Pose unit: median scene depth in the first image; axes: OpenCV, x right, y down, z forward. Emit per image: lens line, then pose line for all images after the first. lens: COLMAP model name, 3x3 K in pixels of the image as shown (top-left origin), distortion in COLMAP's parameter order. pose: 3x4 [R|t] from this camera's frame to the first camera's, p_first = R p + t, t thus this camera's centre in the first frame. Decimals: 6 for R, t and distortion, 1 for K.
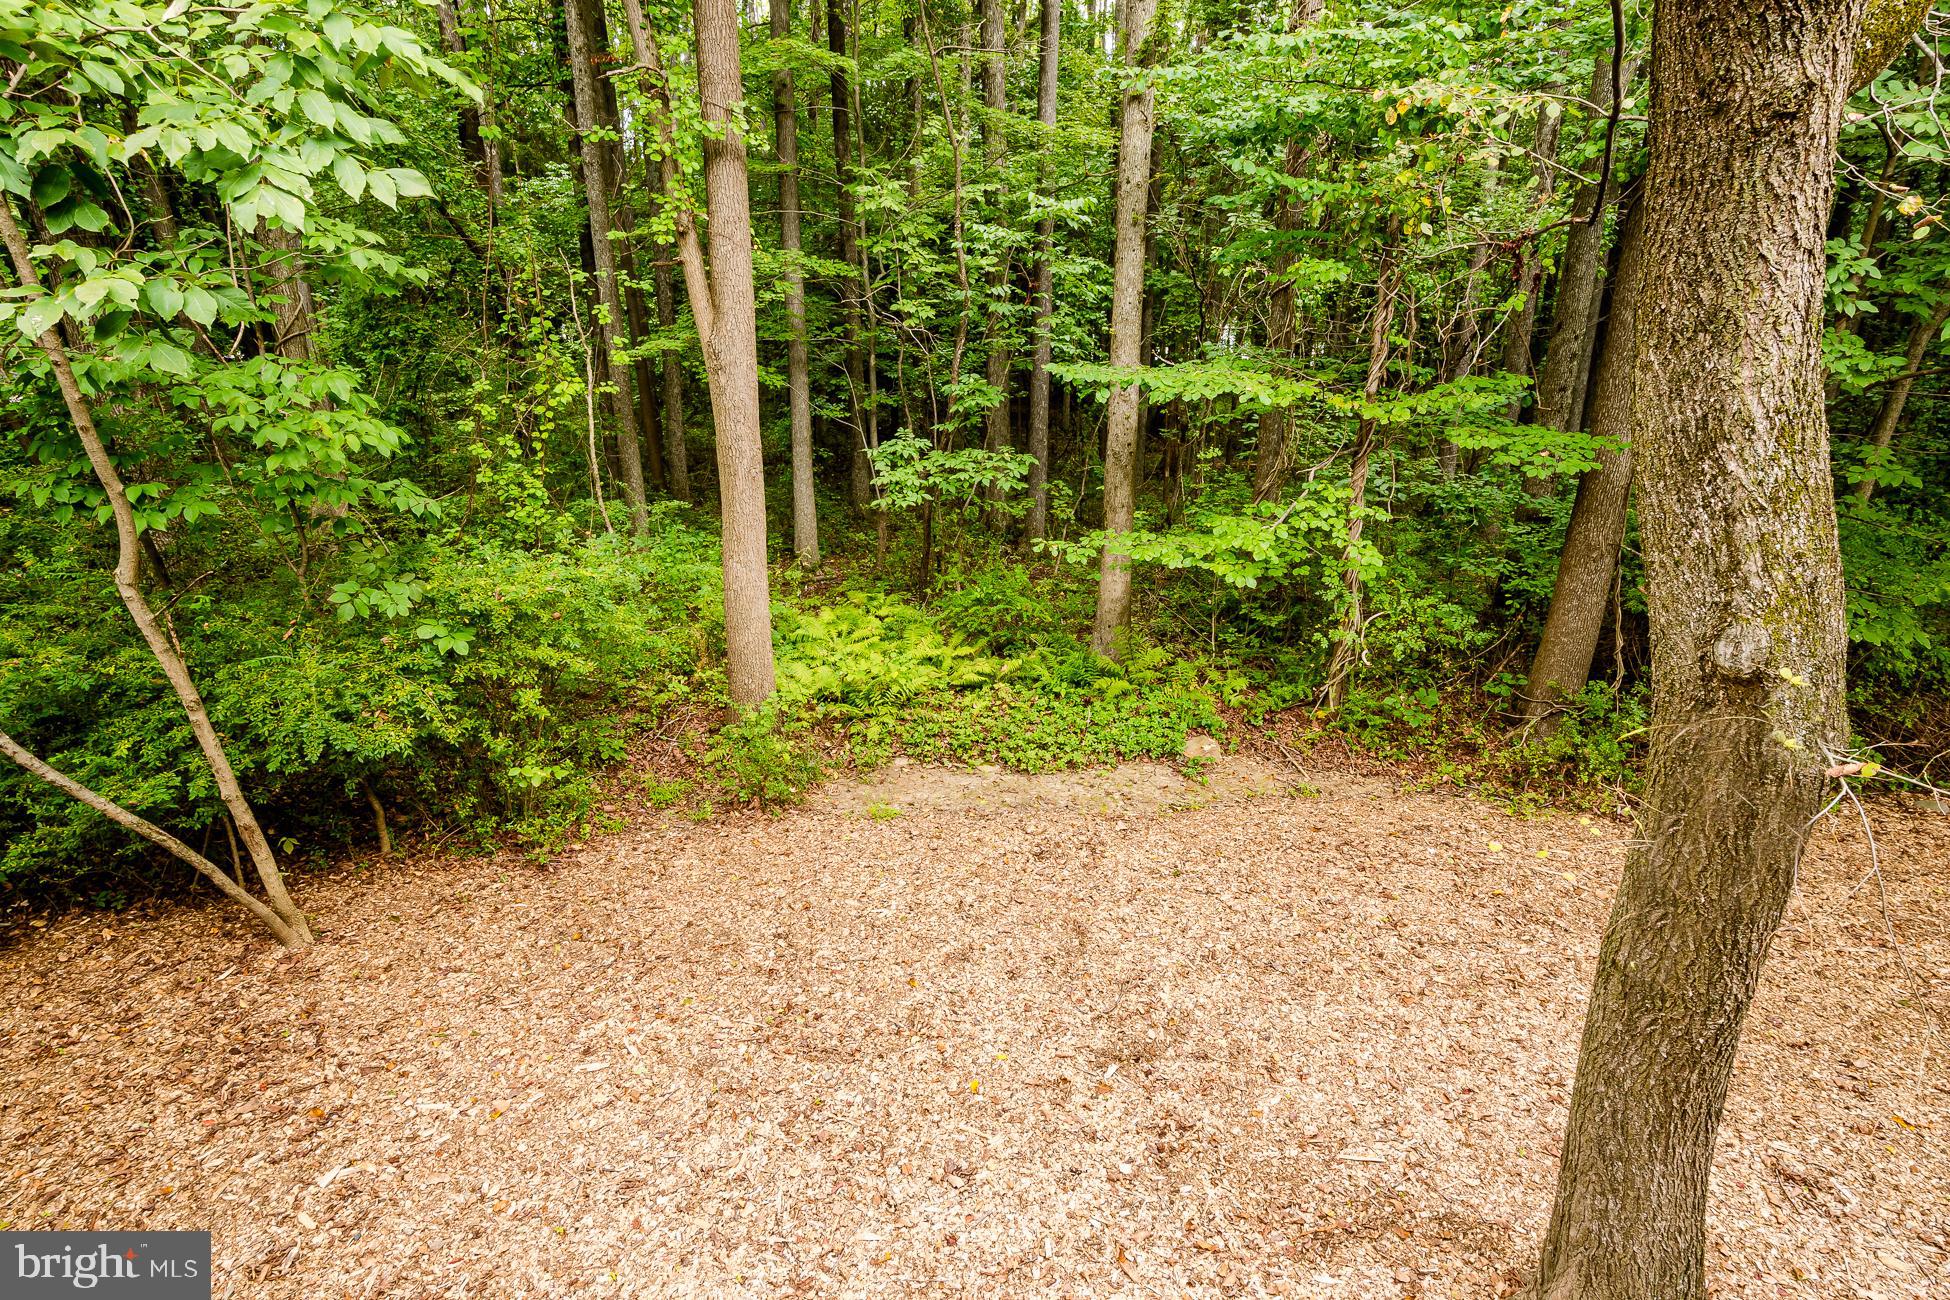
lens RADIAL K [[993.5, 0, 984.2], [0, 993.5, 644.0], [0, 0, 1]] dist [0.010407, -0.000716]
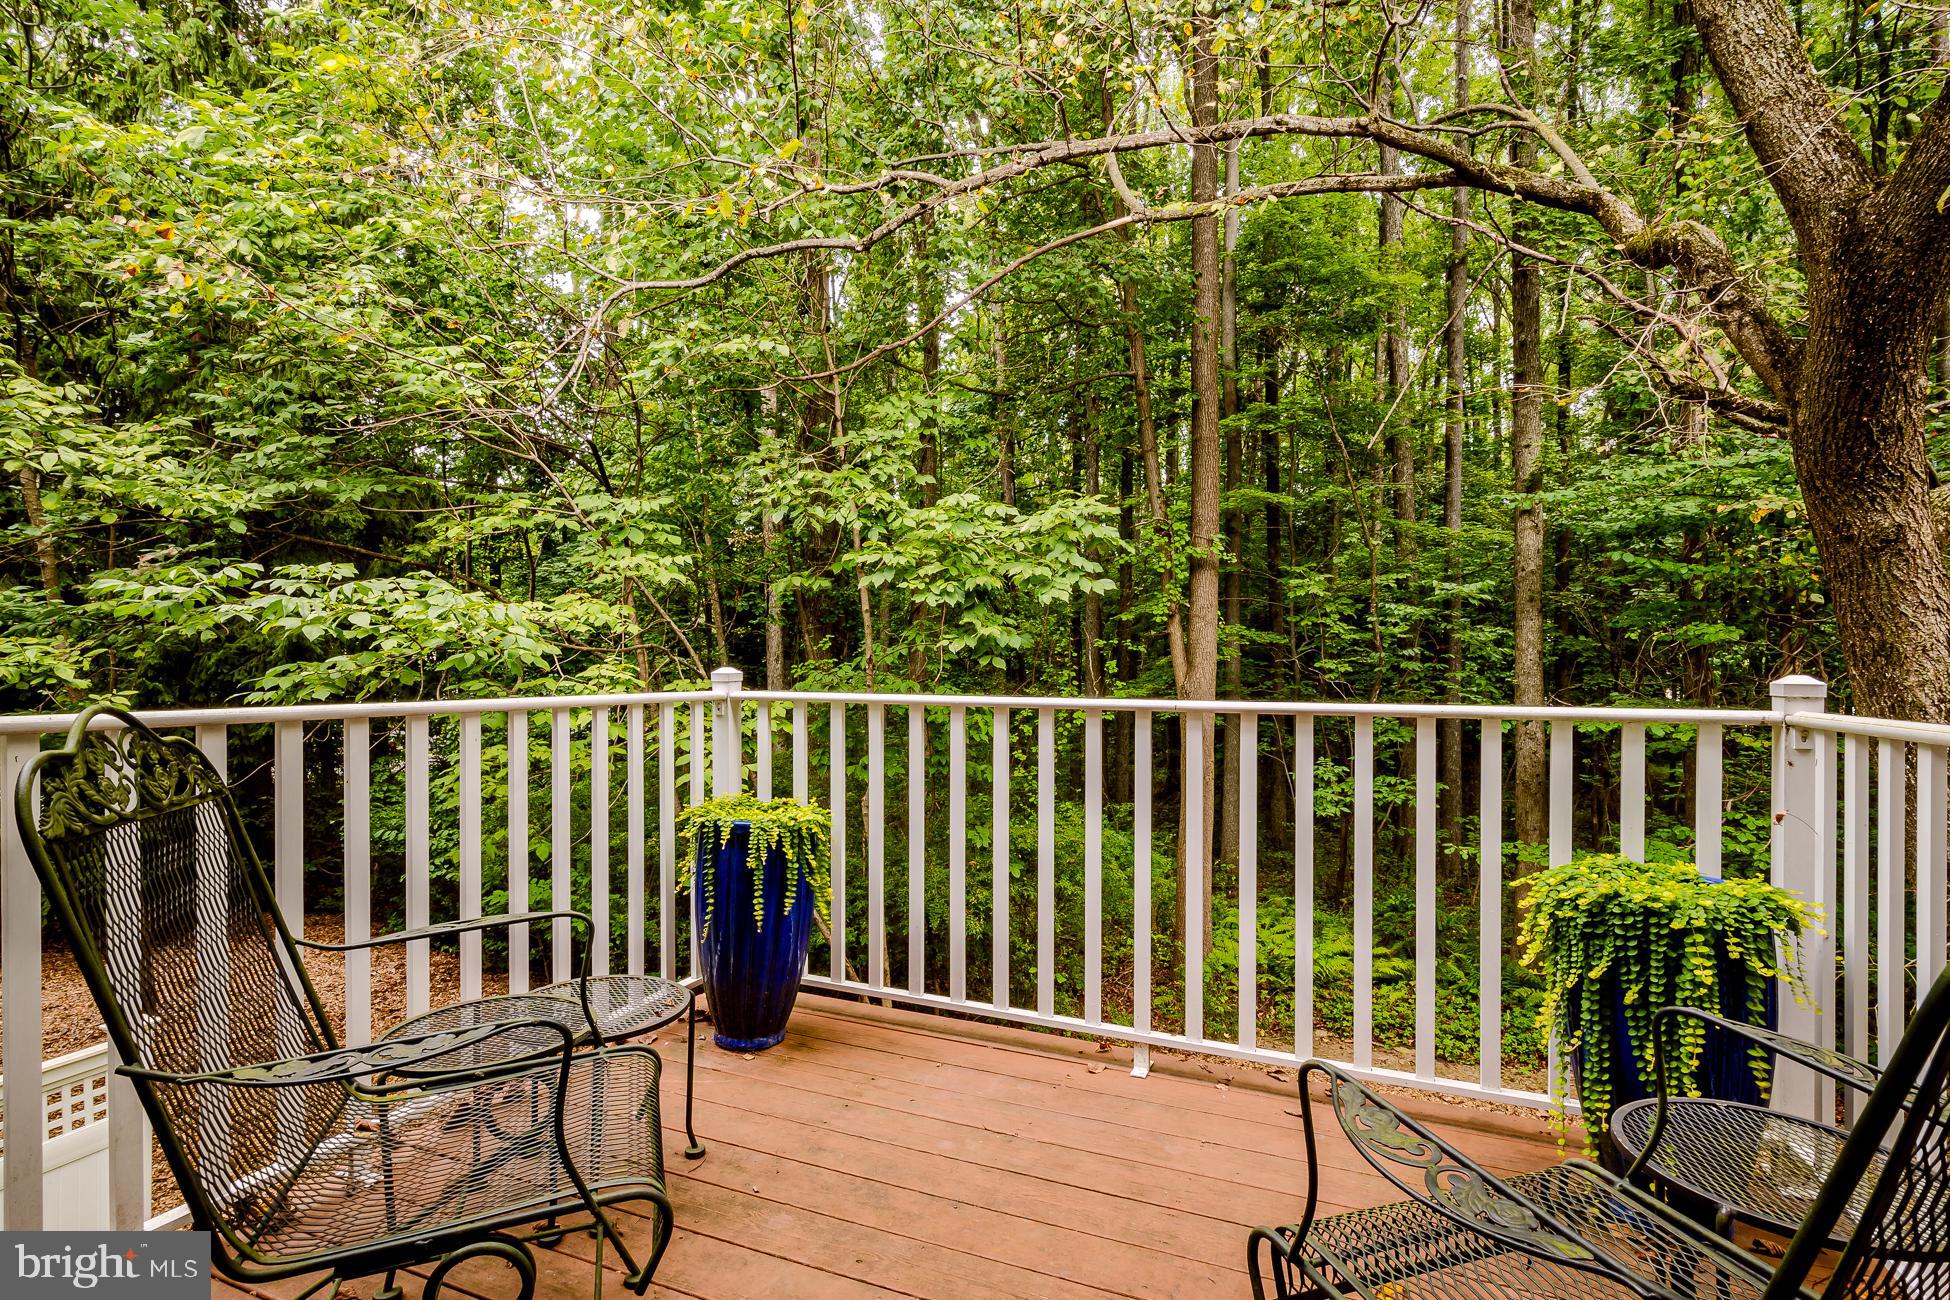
lens RADIAL K [[896.7, 0, 975.1], [0, 896.7, 647.3], [0, 0, 1]] dist [0.021895, -0.000122]
pose [[0.905782, -0.006290, -0.423698, 0.000394], [-0.141295, 0.938183, -0.315988, 0.073991], [0.399494, 0.346082, 0.848900, -0.180946]]
